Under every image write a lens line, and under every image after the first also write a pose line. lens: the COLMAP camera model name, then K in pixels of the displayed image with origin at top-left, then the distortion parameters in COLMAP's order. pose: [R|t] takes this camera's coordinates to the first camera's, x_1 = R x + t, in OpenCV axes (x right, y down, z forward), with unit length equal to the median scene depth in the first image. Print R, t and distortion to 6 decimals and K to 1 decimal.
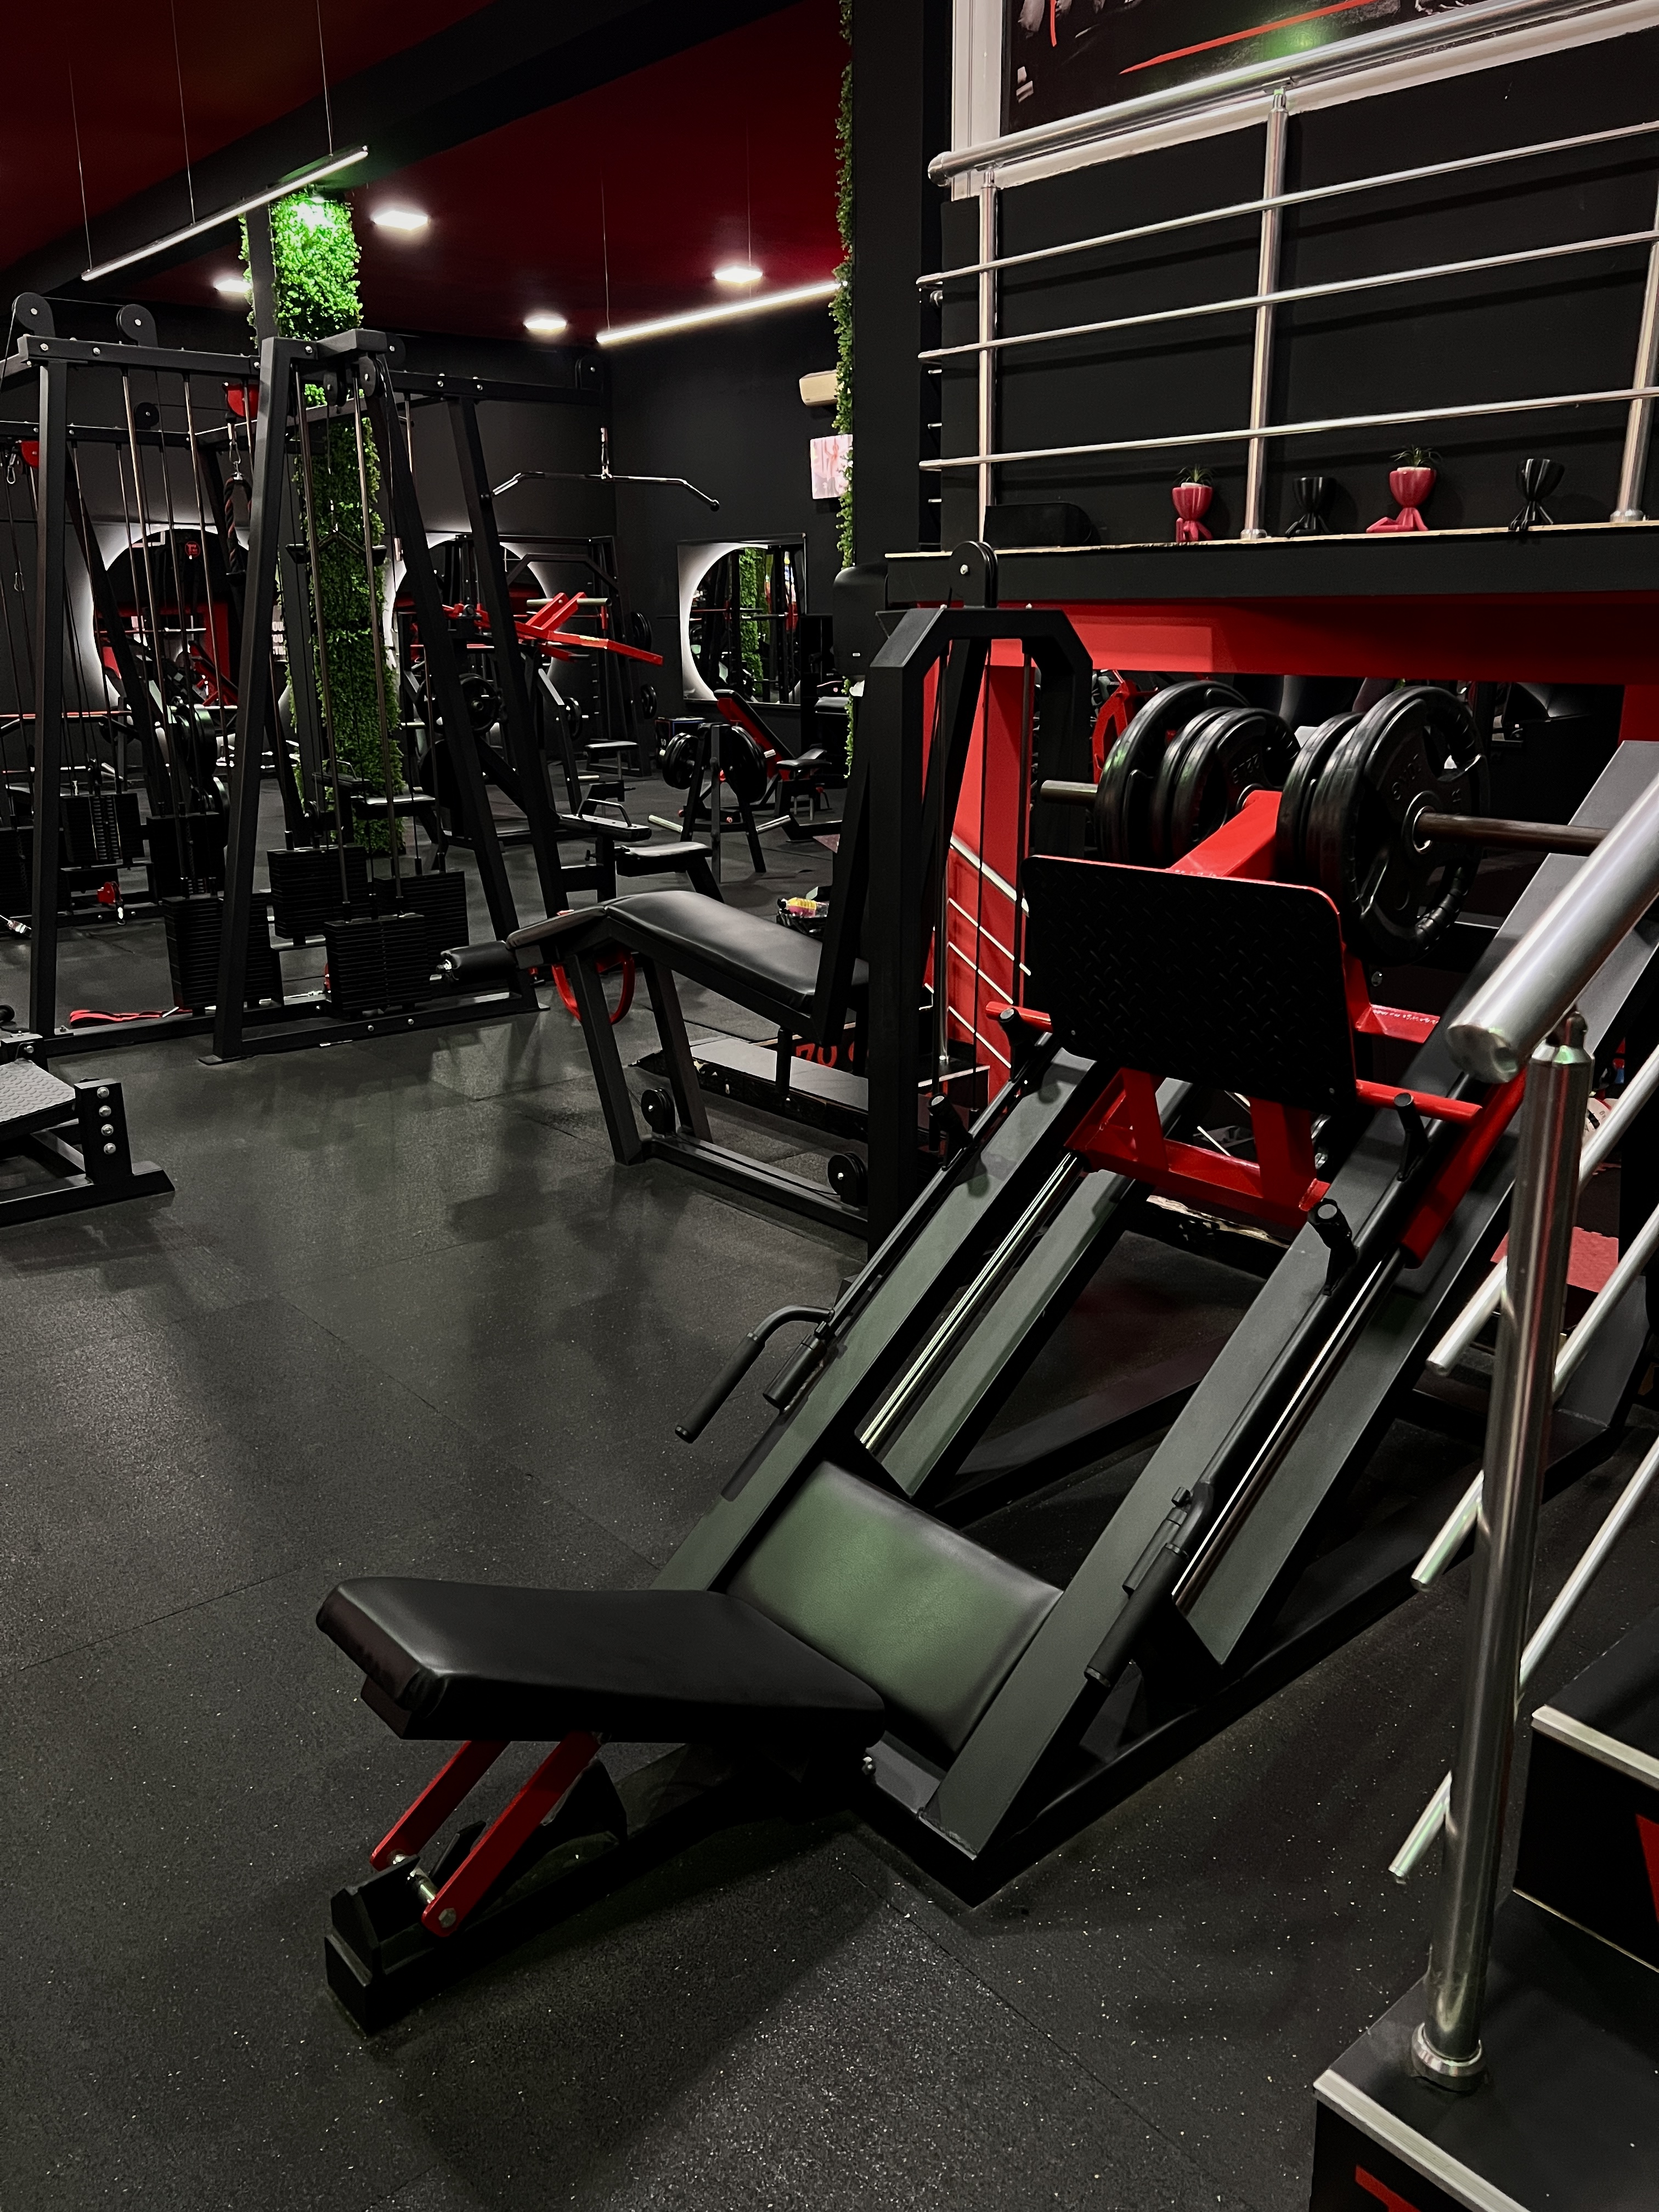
lens RADIAL K [[1654.7, 0, 824.7], [0, 1654.7, 1104.0], [0, 0, 1]] dist [-0.013858, -0.004288]
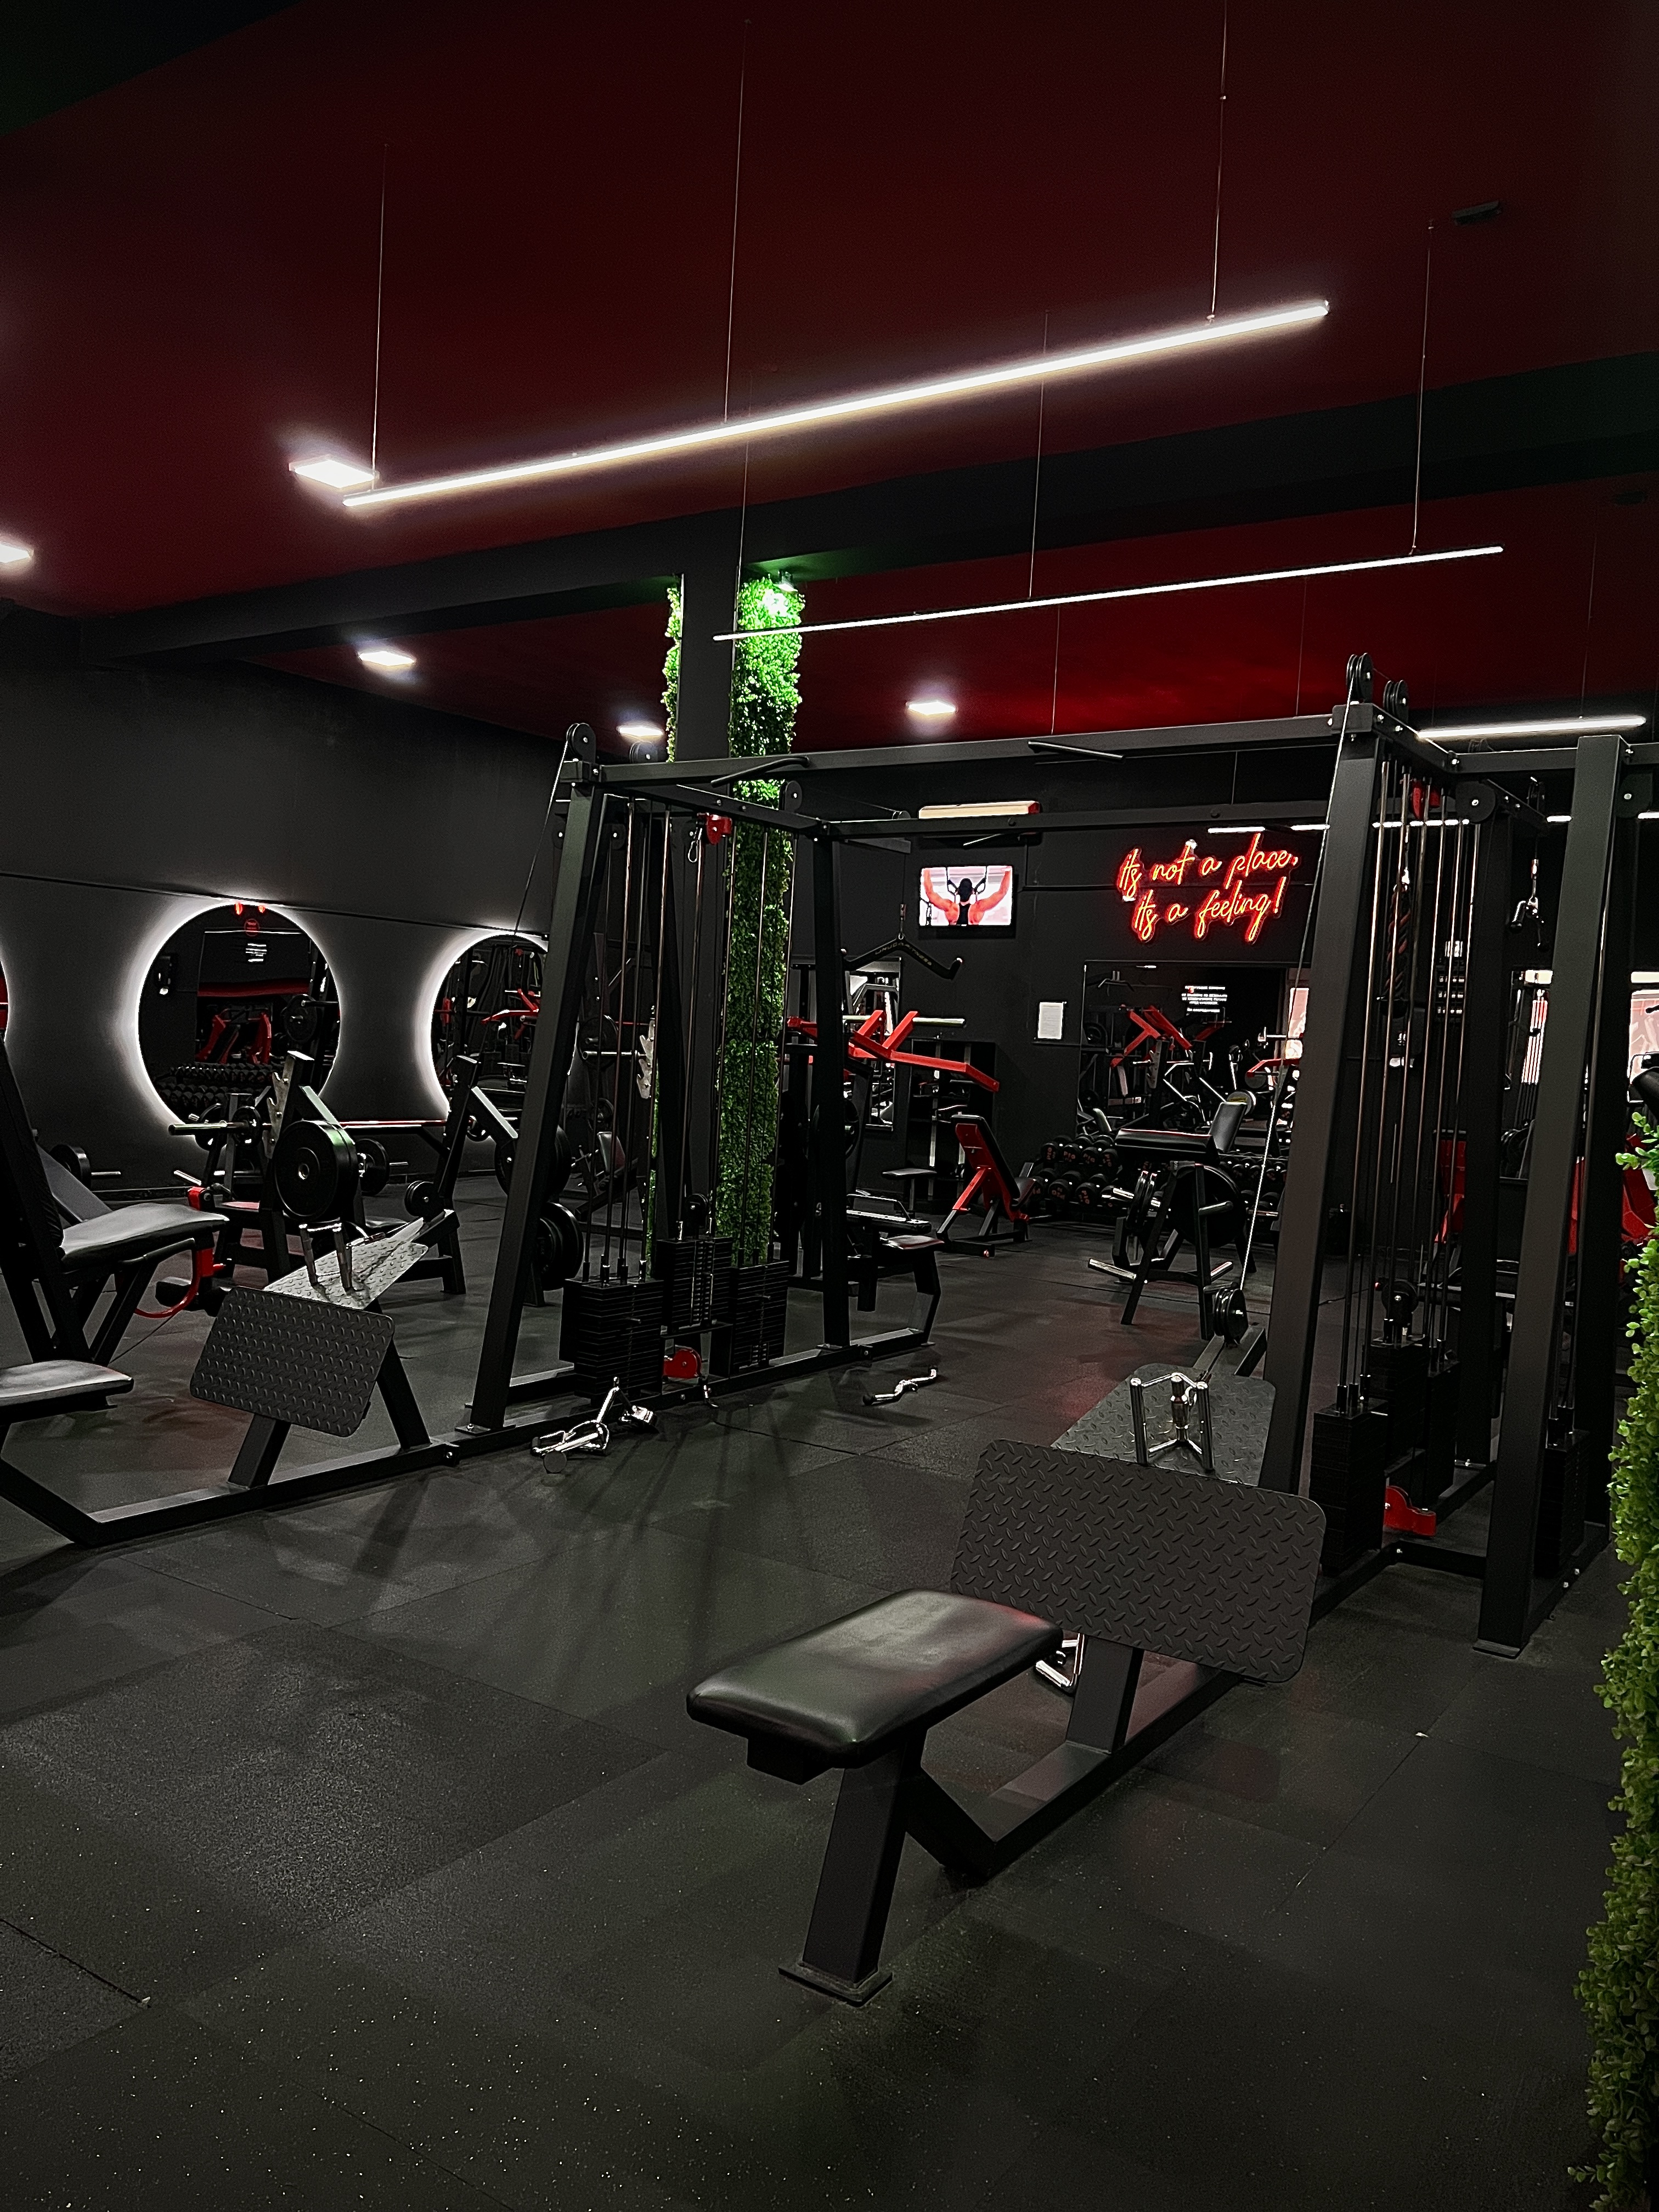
lens RADIAL K [[1654.7, 0, 827.9], [0, 1654.7, 1118.4], [0, 0, 1]] dist [-0.013858, -0.004288]
pose [[0.971246, 0.039967, 0.234697, -0.473506], [0.014425, 0.974118, -0.225580, -0.054526], [-0.237639, 0.222479, 0.945532, 0.187926]]
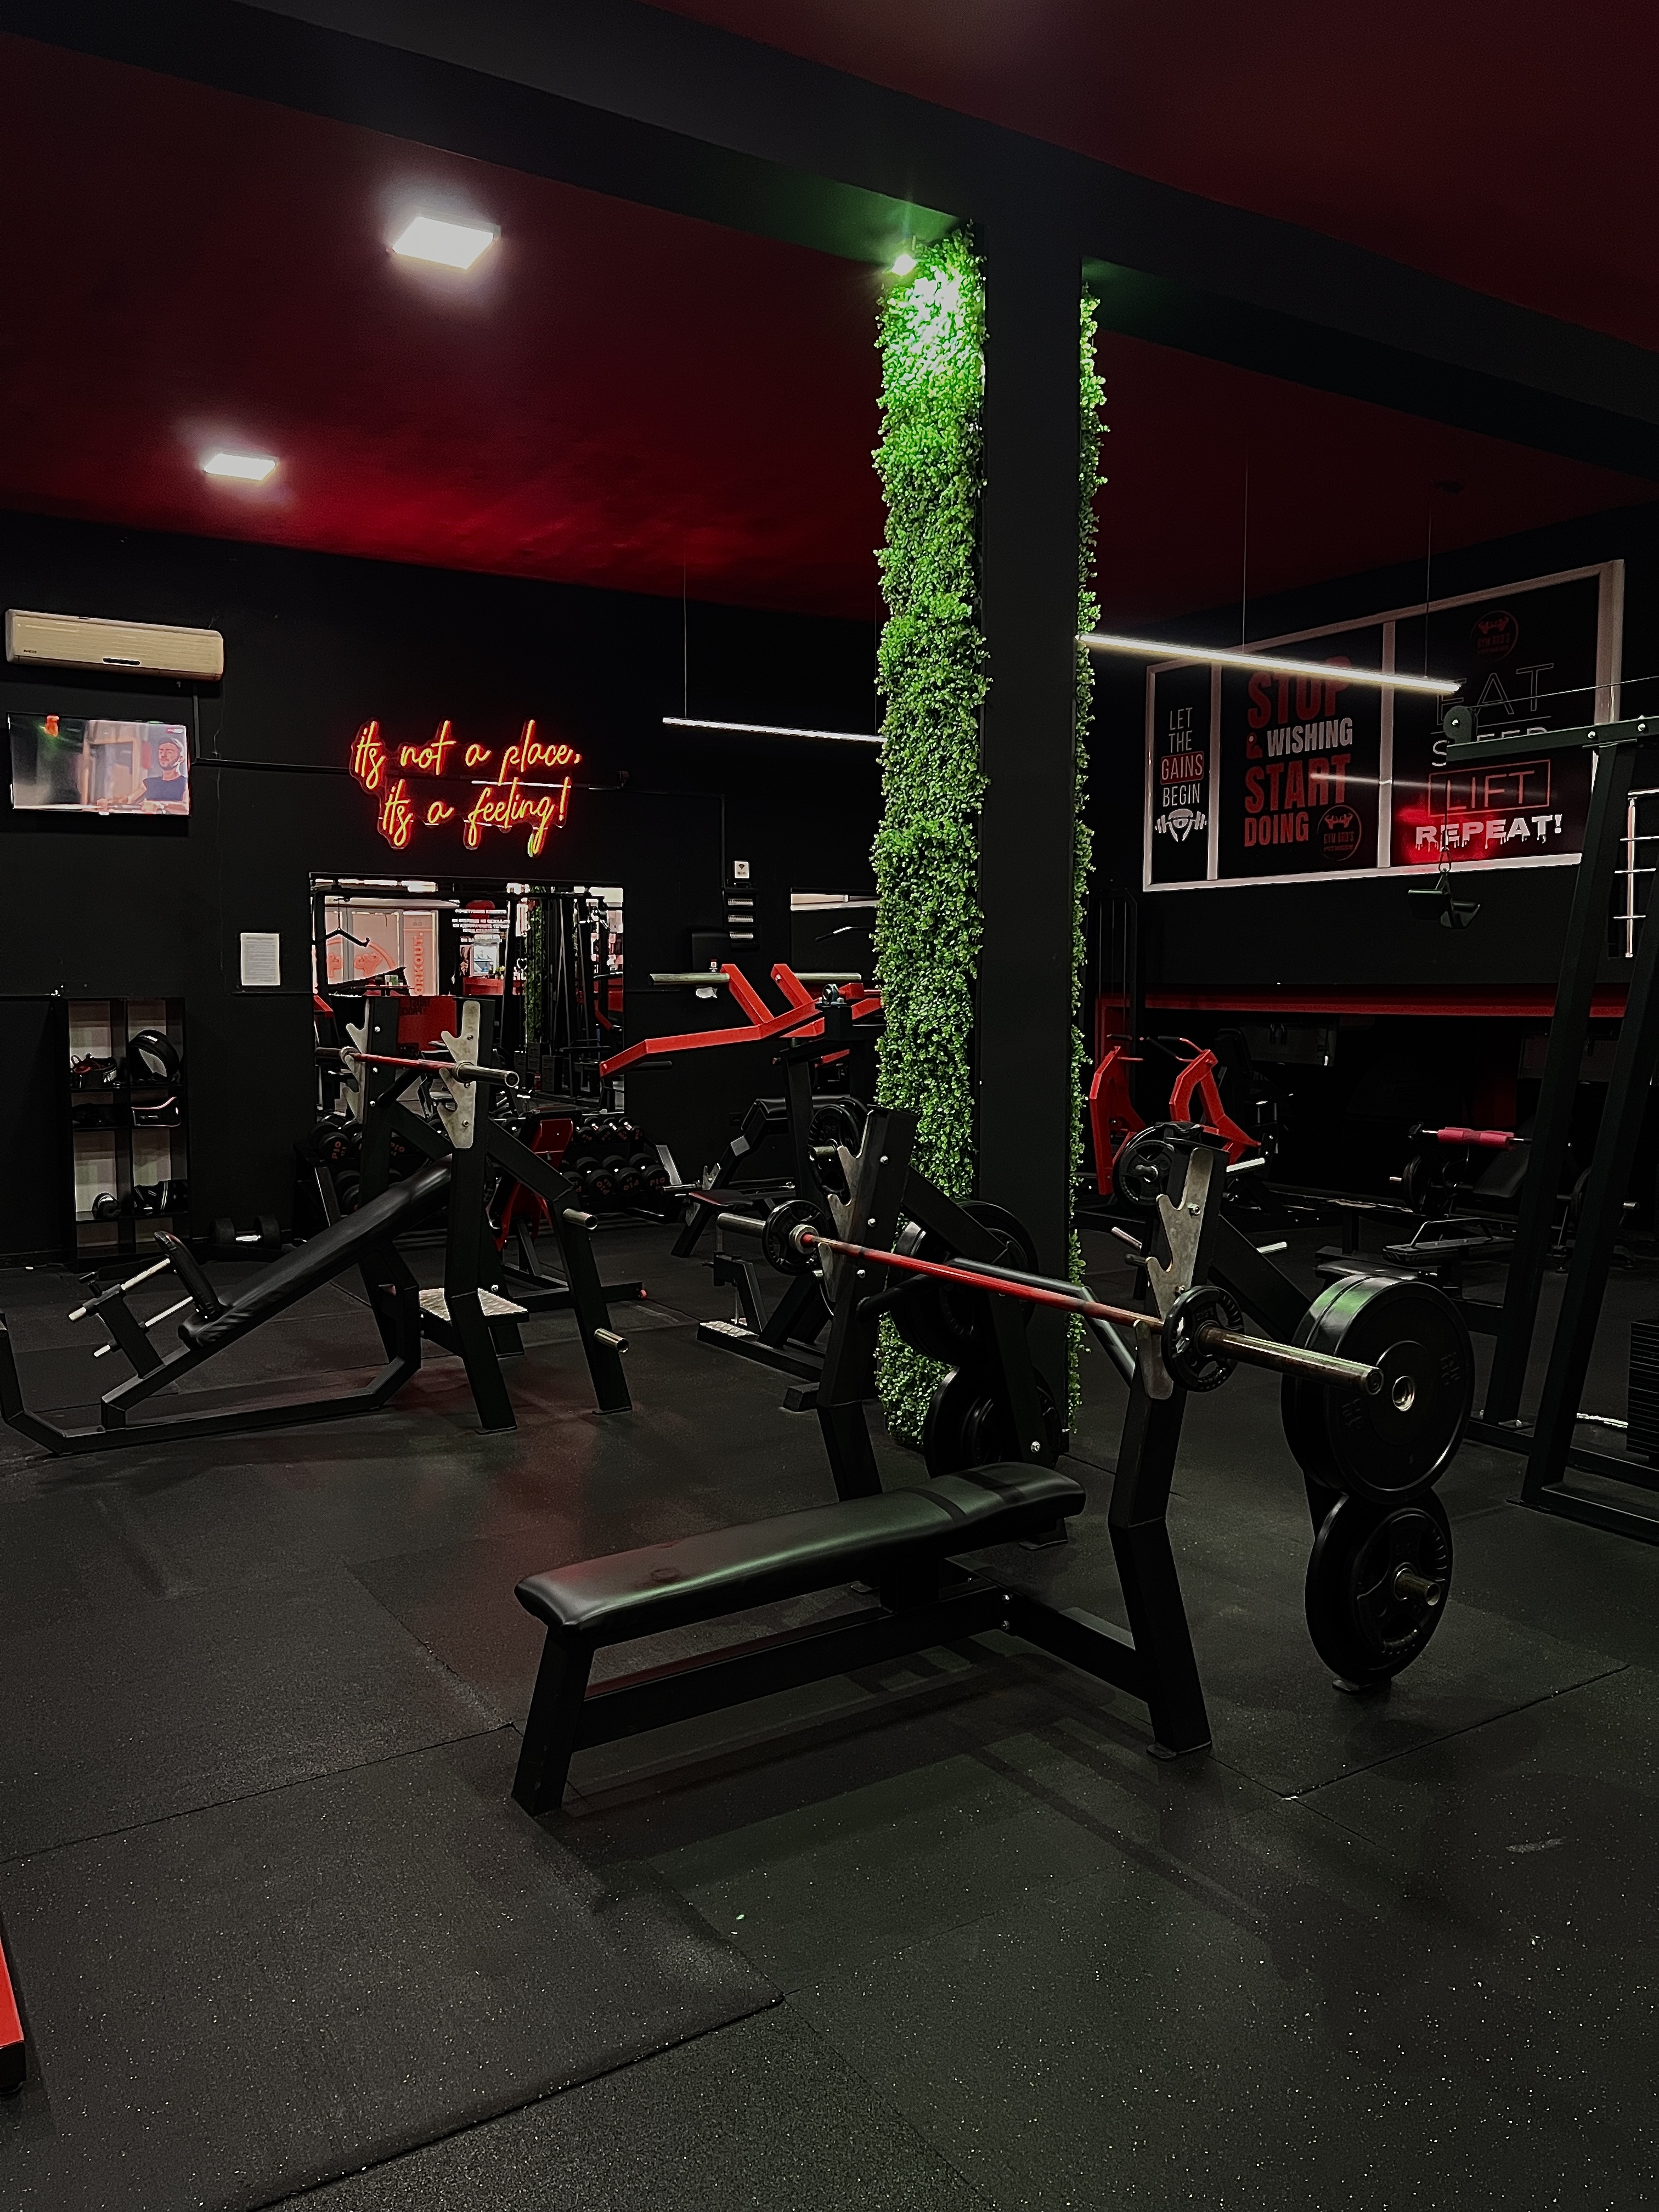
lens RADIAL K [[1654.7, 0, 829.0], [0, 1654.7, 1105.5], [0, 0, 1]] dist [-0.013858, -0.004288]
pose [[0.146701, -0.067252, 0.986892, -0.789721], [0.275215, 0.961068, 0.024582, -0.251931], [-0.950124, 0.268001, 0.159499, 0.844141]]
